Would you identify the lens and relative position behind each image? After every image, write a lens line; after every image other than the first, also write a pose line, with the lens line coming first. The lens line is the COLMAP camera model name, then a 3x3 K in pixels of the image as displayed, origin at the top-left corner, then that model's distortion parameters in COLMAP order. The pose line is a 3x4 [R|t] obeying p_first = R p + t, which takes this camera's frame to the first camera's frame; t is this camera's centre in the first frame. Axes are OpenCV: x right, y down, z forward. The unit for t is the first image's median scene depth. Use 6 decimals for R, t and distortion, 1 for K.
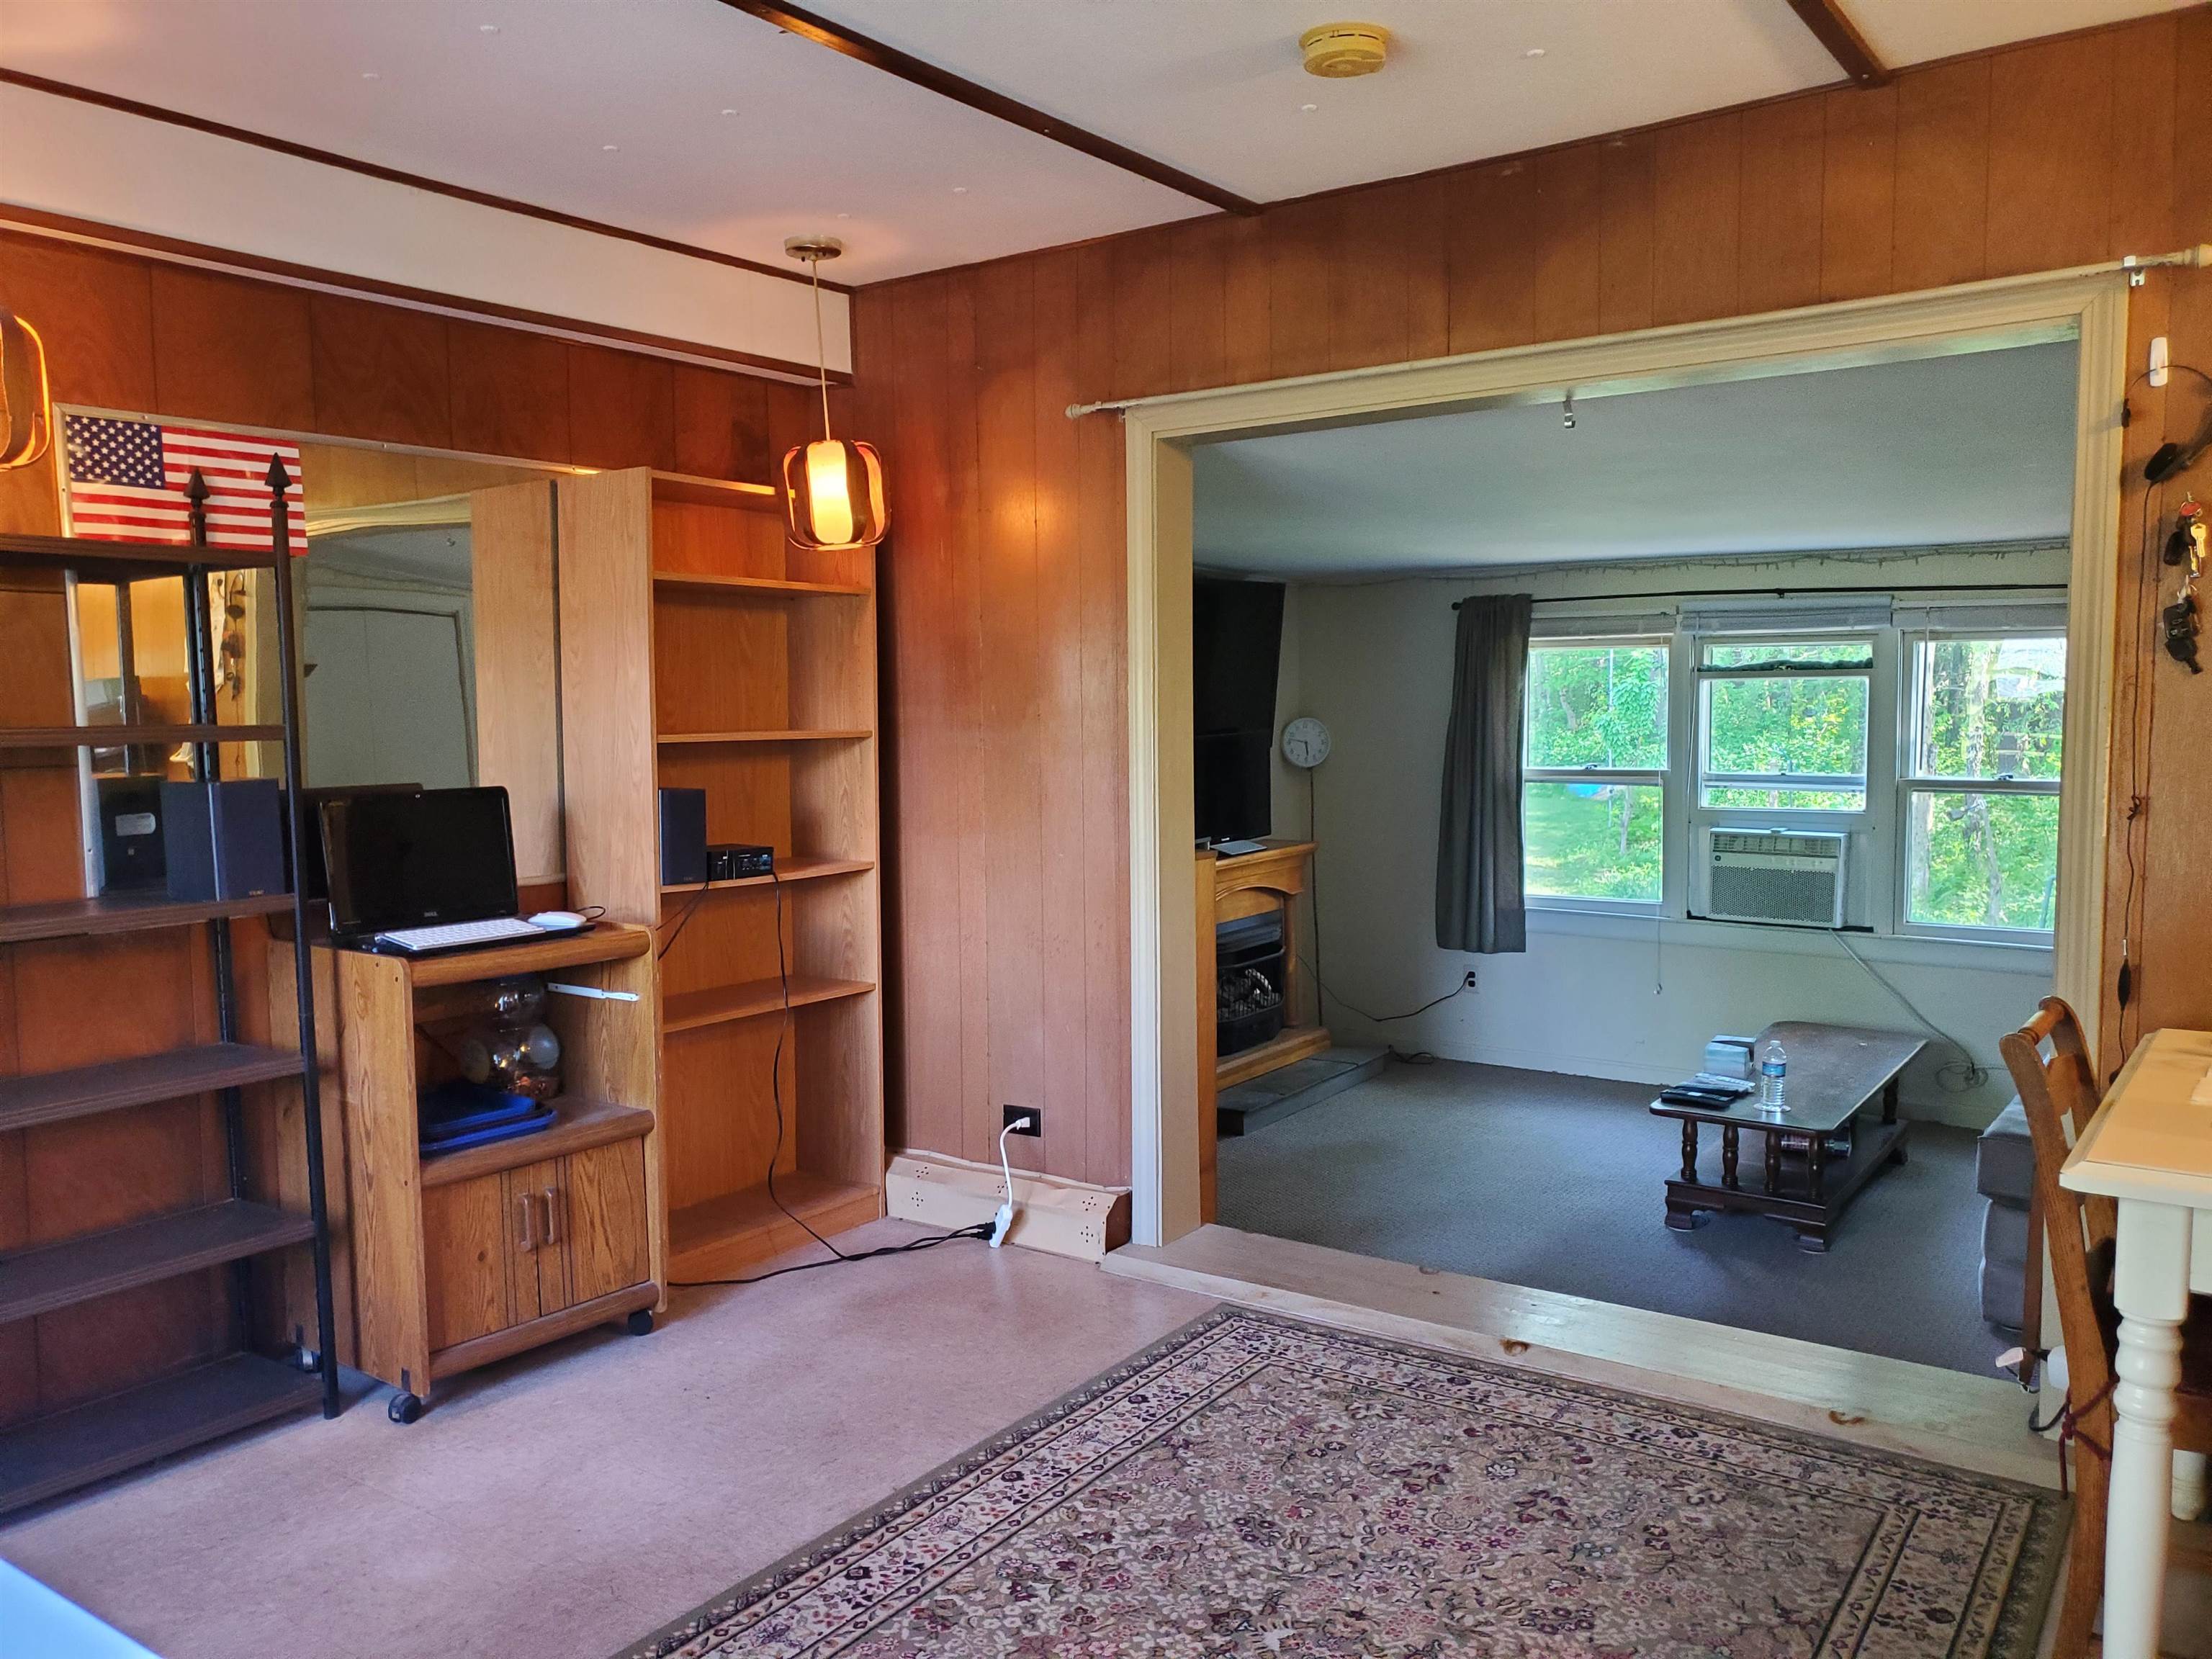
lens RADIAL K [[1717.8, 0, 1098.2], [0, 1717.8, 870.9], [0, 0, 1]] dist [0.014356, -0.002432]
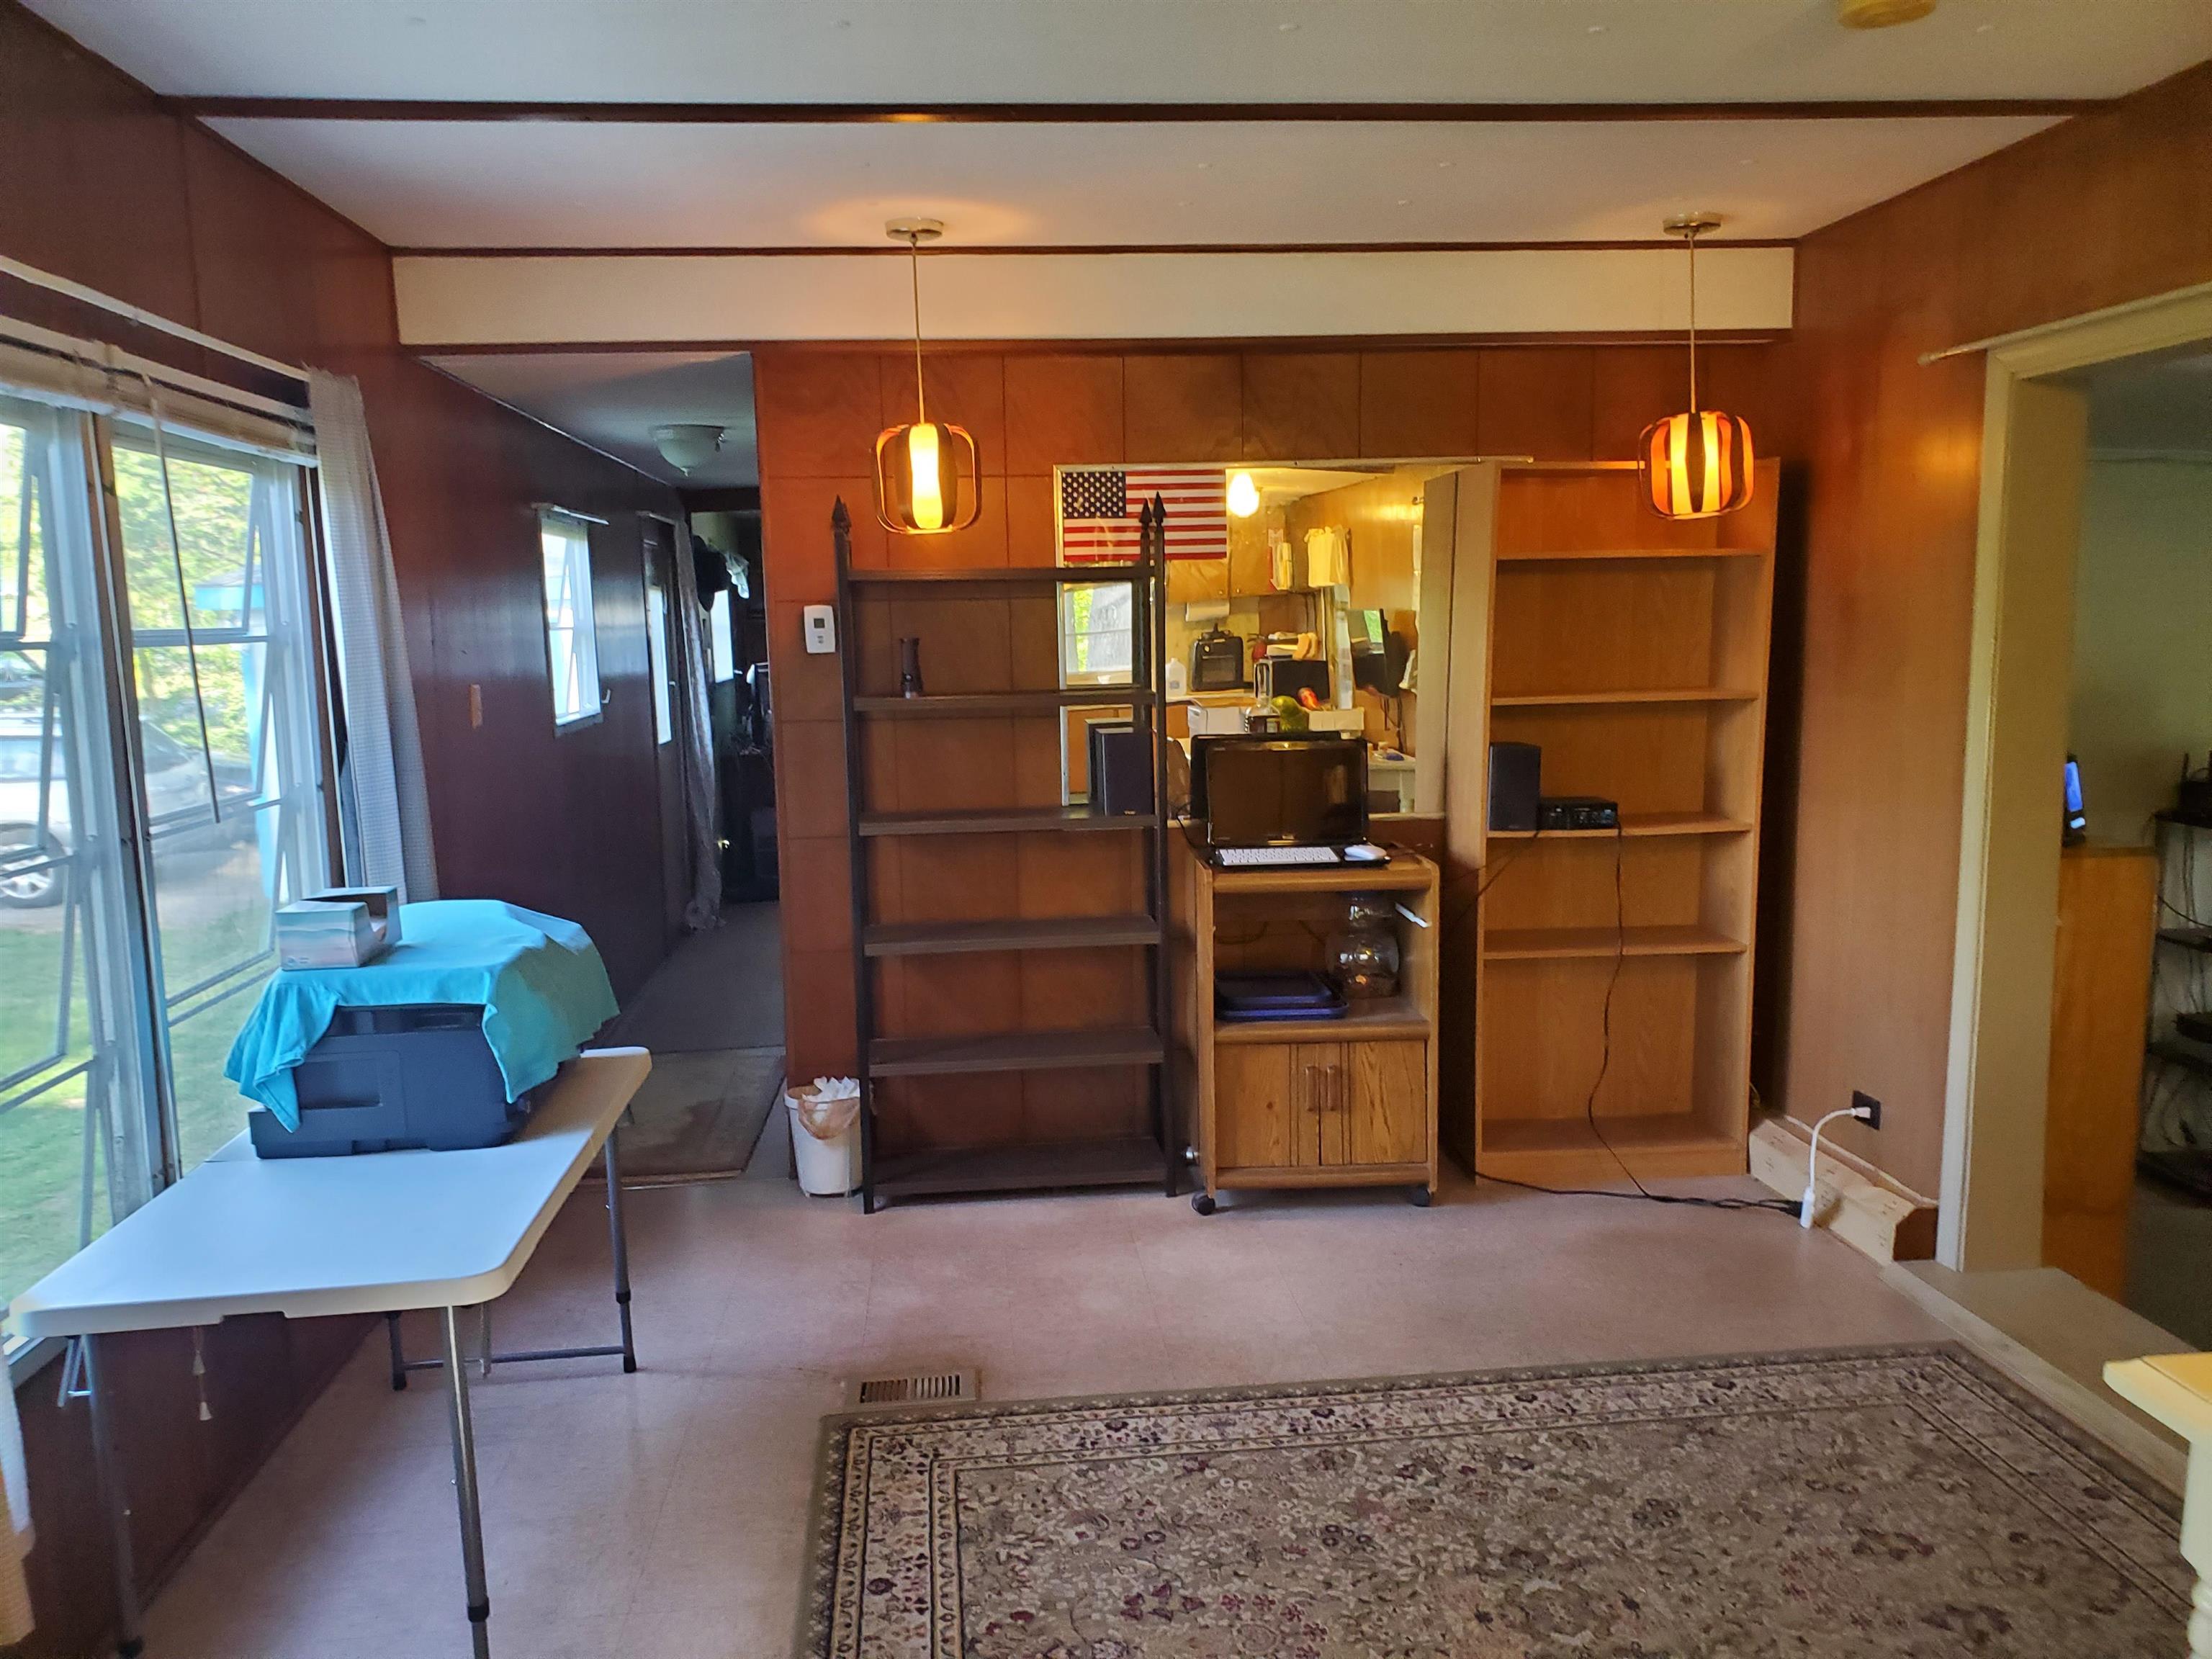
lens RADIAL K [[1714.1, 0, 1100.9], [0, 1714.1, 845.4], [0, 0, 1]] dist [0.129196, -0.215281]
pose [[0.663191, 0.097839, -0.742028, 0.377921], [-0.065888, 0.995202, 0.072333, -0.041375], [0.745545, 0.000920, 0.666455, 0.038869]]
